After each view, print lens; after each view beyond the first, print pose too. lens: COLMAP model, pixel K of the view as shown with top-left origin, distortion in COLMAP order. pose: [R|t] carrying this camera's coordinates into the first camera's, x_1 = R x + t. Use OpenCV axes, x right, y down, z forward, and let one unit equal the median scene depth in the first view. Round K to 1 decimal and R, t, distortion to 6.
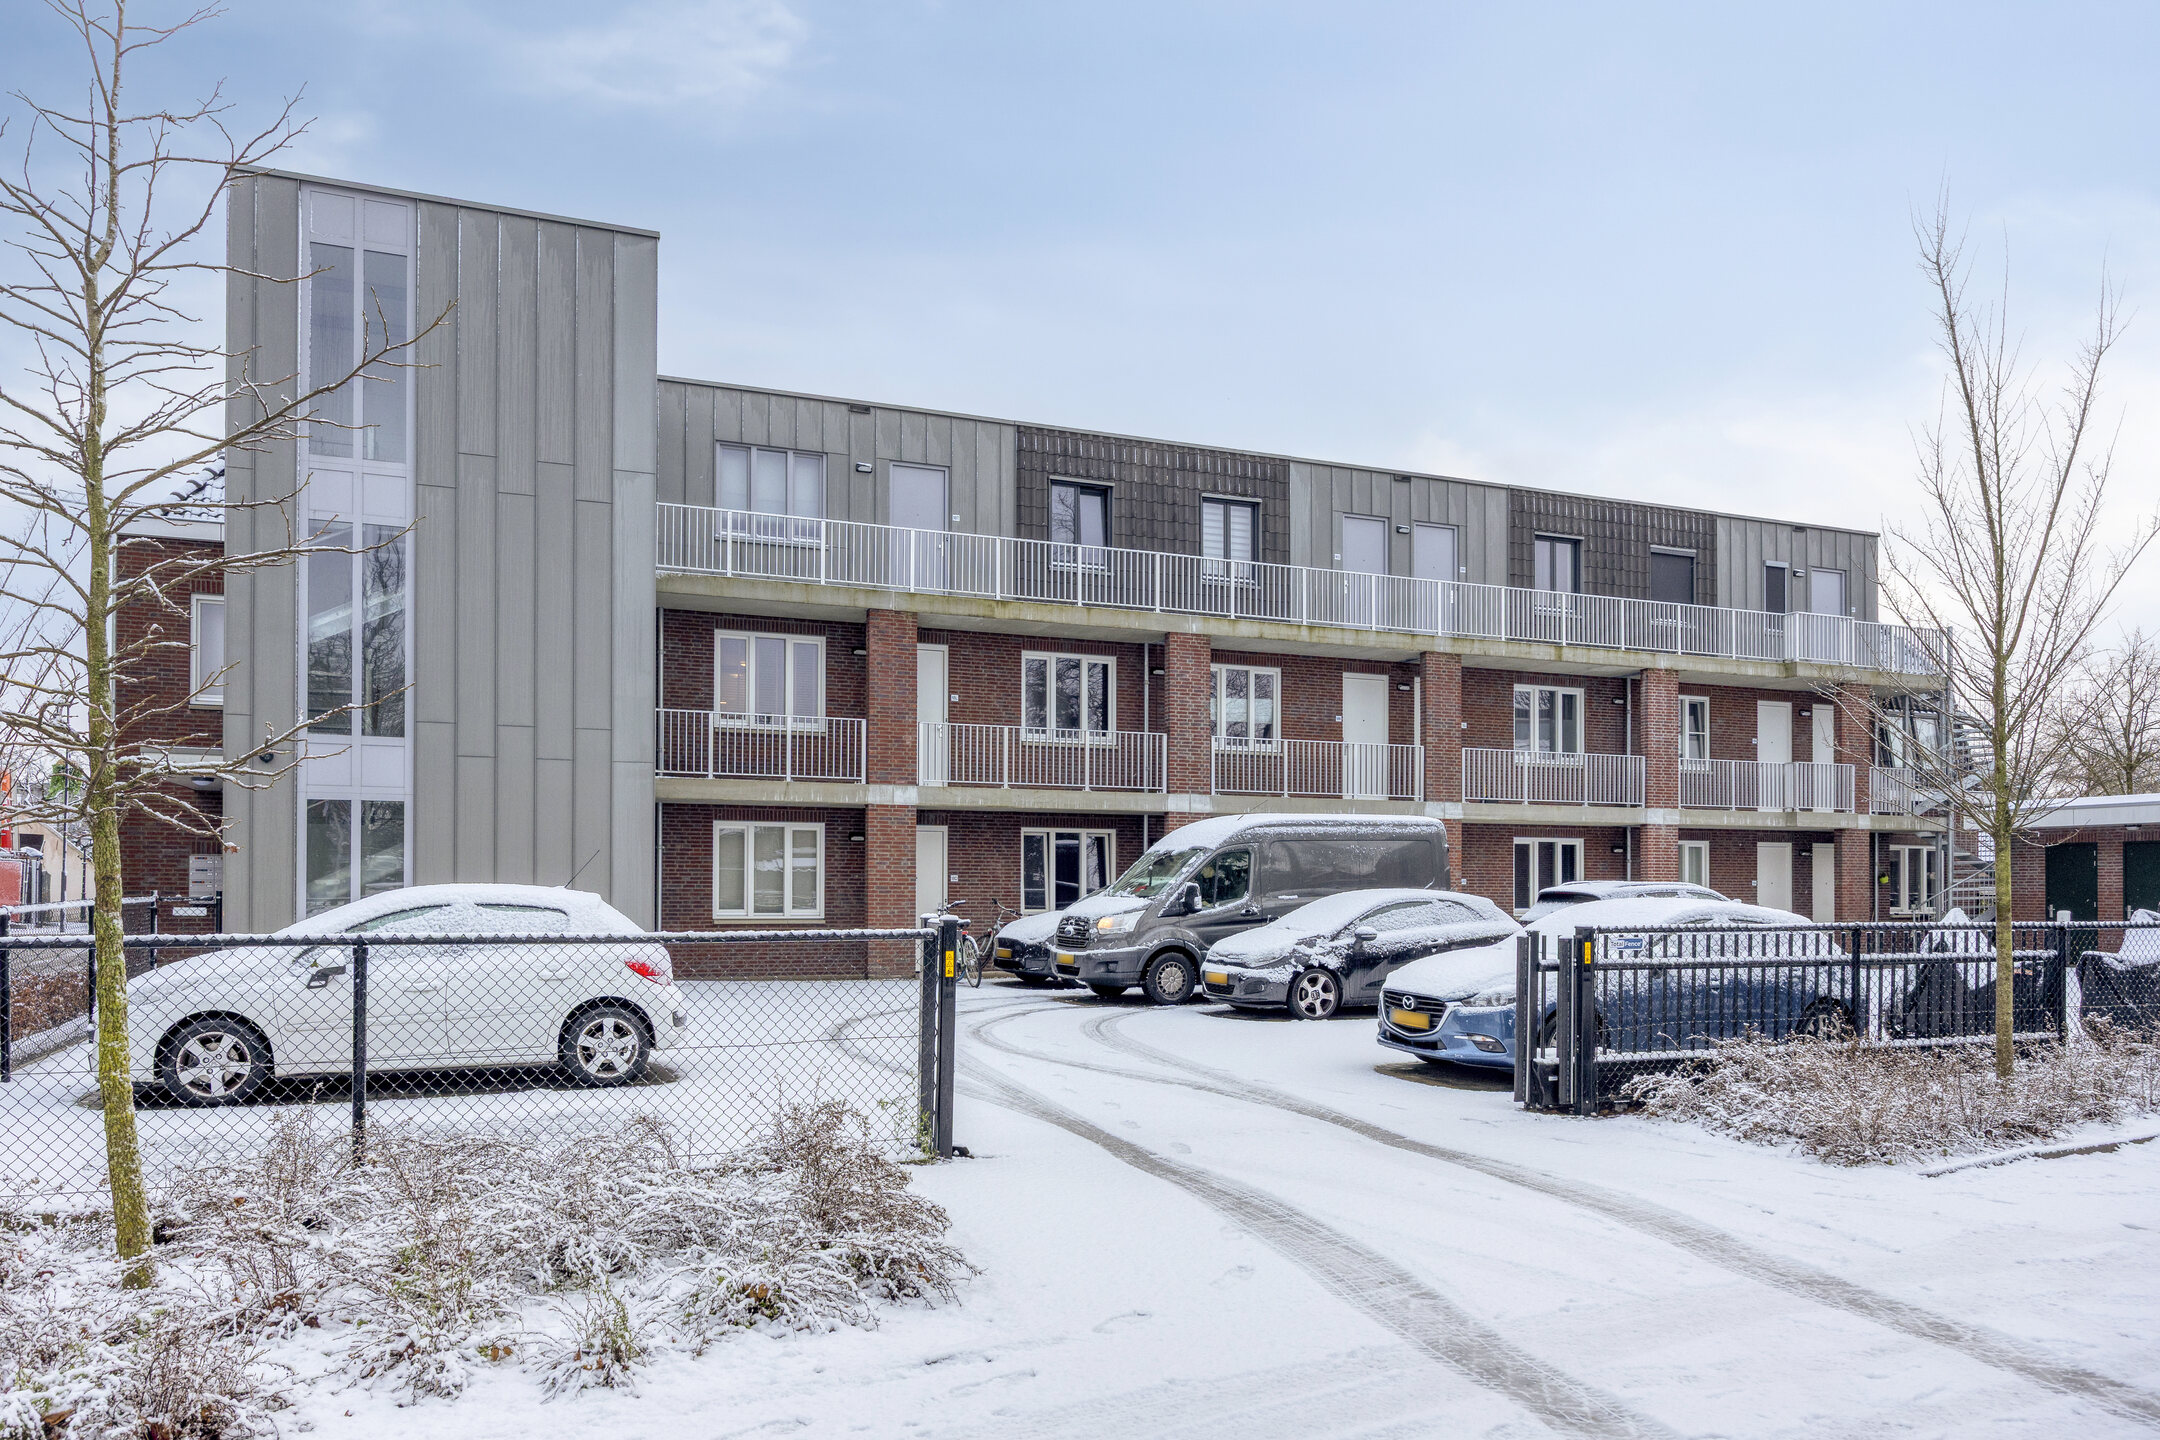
lens RADIAL K [[1424.1, 0, 1079.4], [0, 1424.1, 894.3], [0, 0, 1]] dist [0.005914, 0.002048]
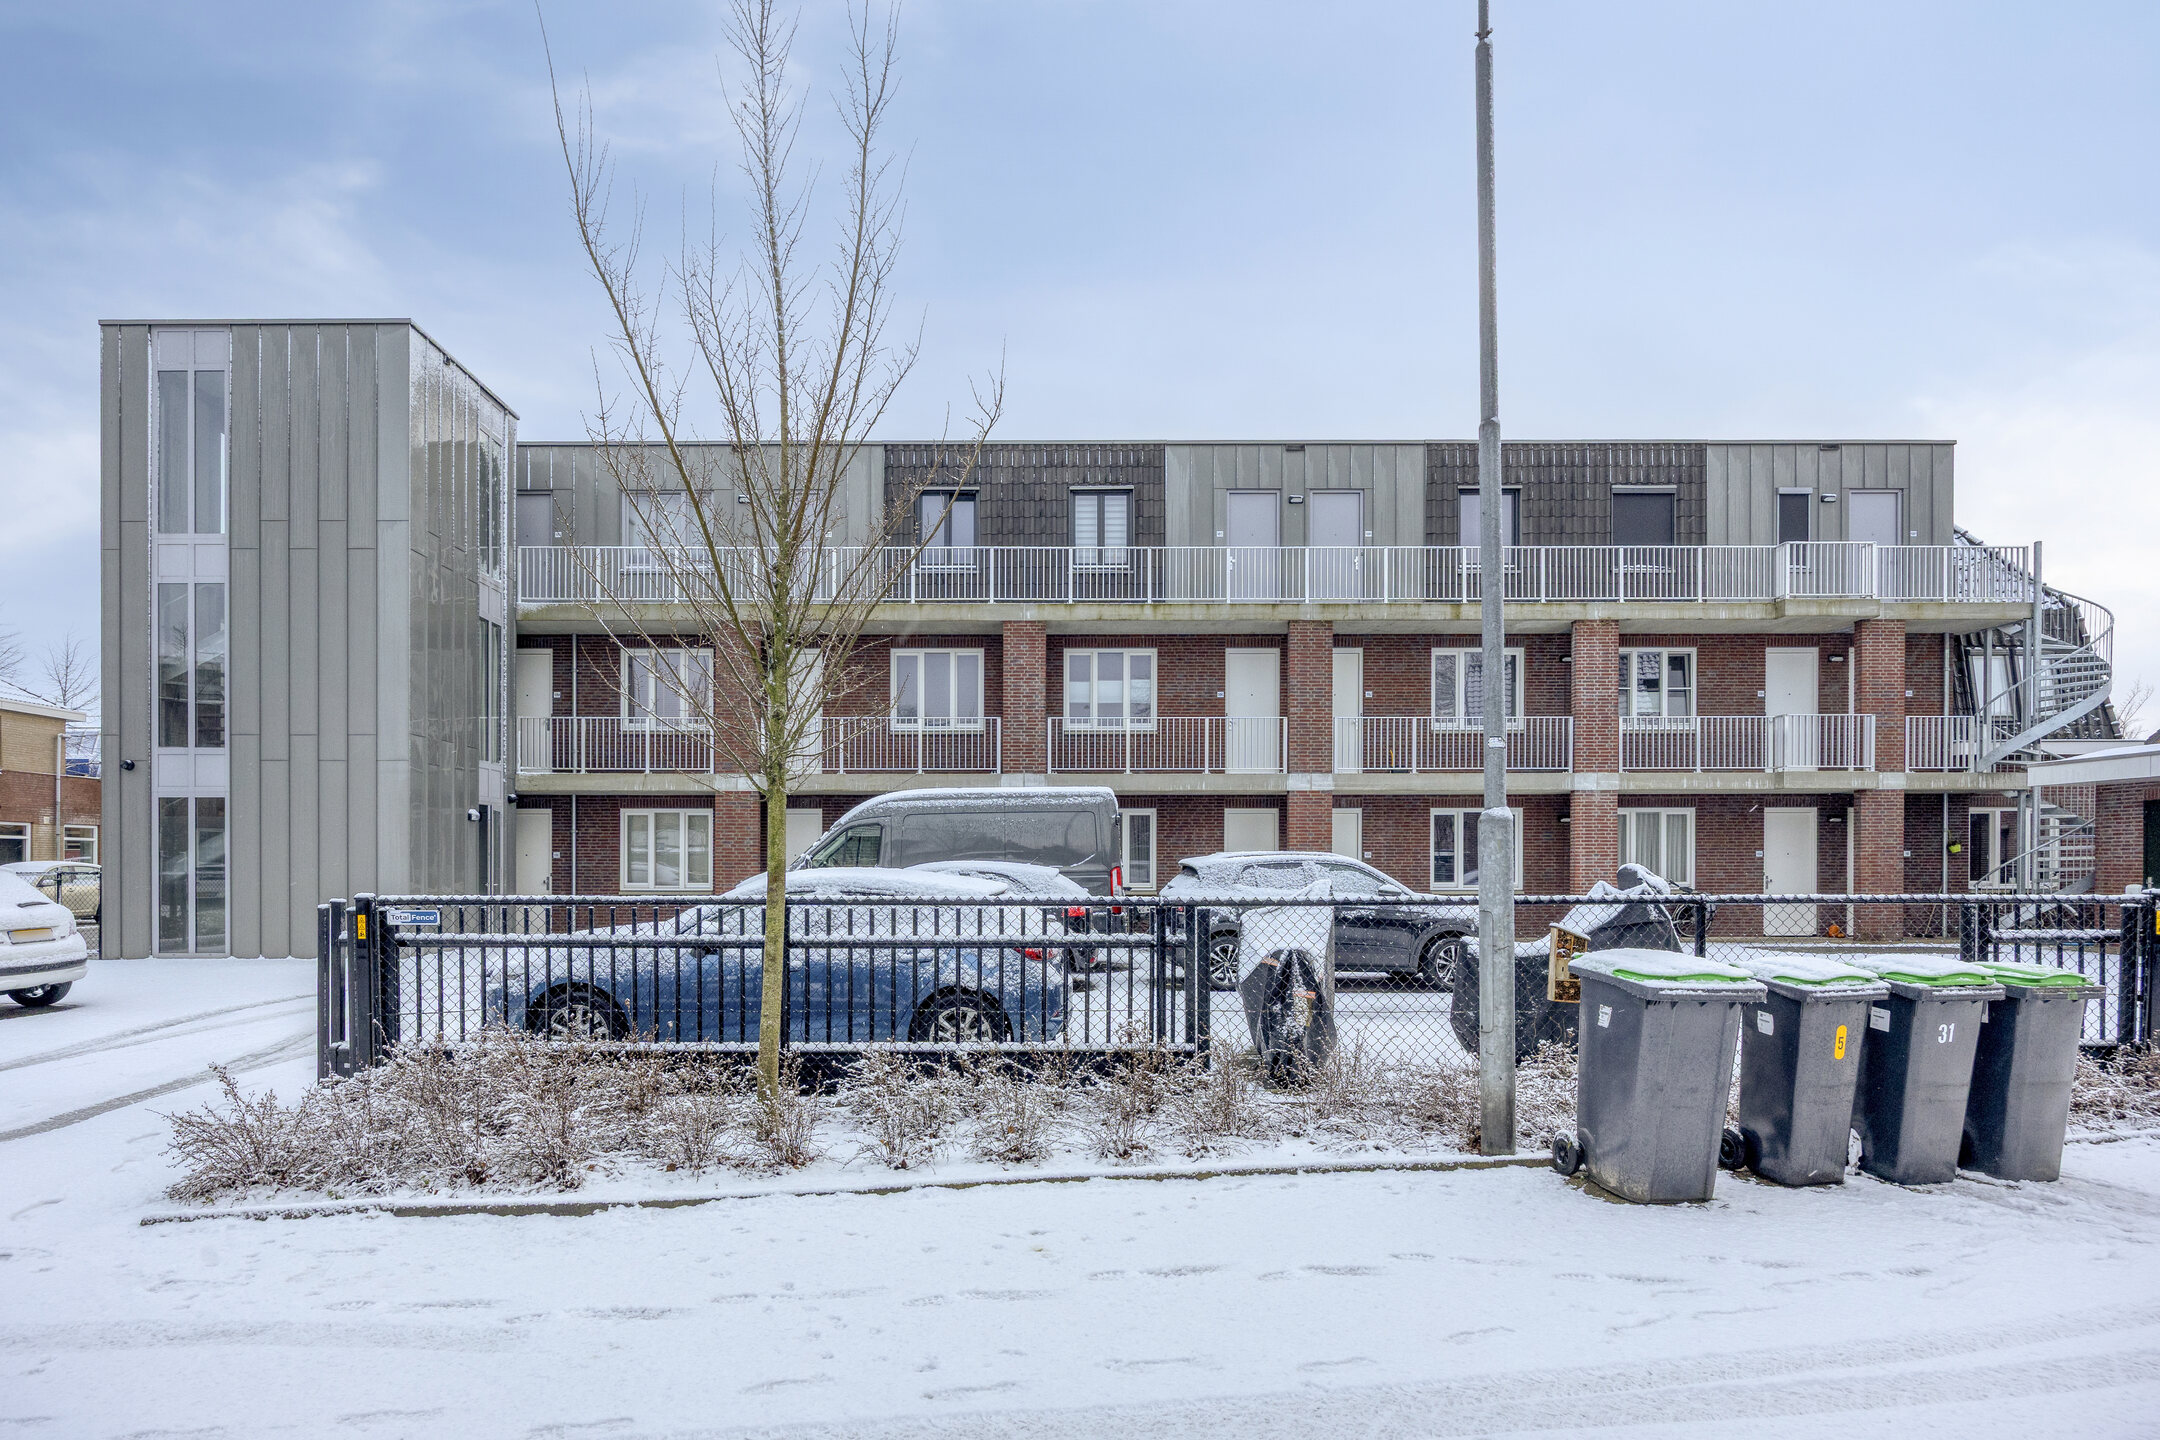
lens RADIAL K [[1220.6, 0, 1079.8], [0, 1220.6, 876.0], [0, 0, 1]] dist [0.013426, -0.000667]
pose [[0.932943, -0.001293, -0.360022, 0.397284], [0.003129, 0.999985, 0.004516, 0.001588], [0.360011, -0.005339, 0.932933, 0.152895]]
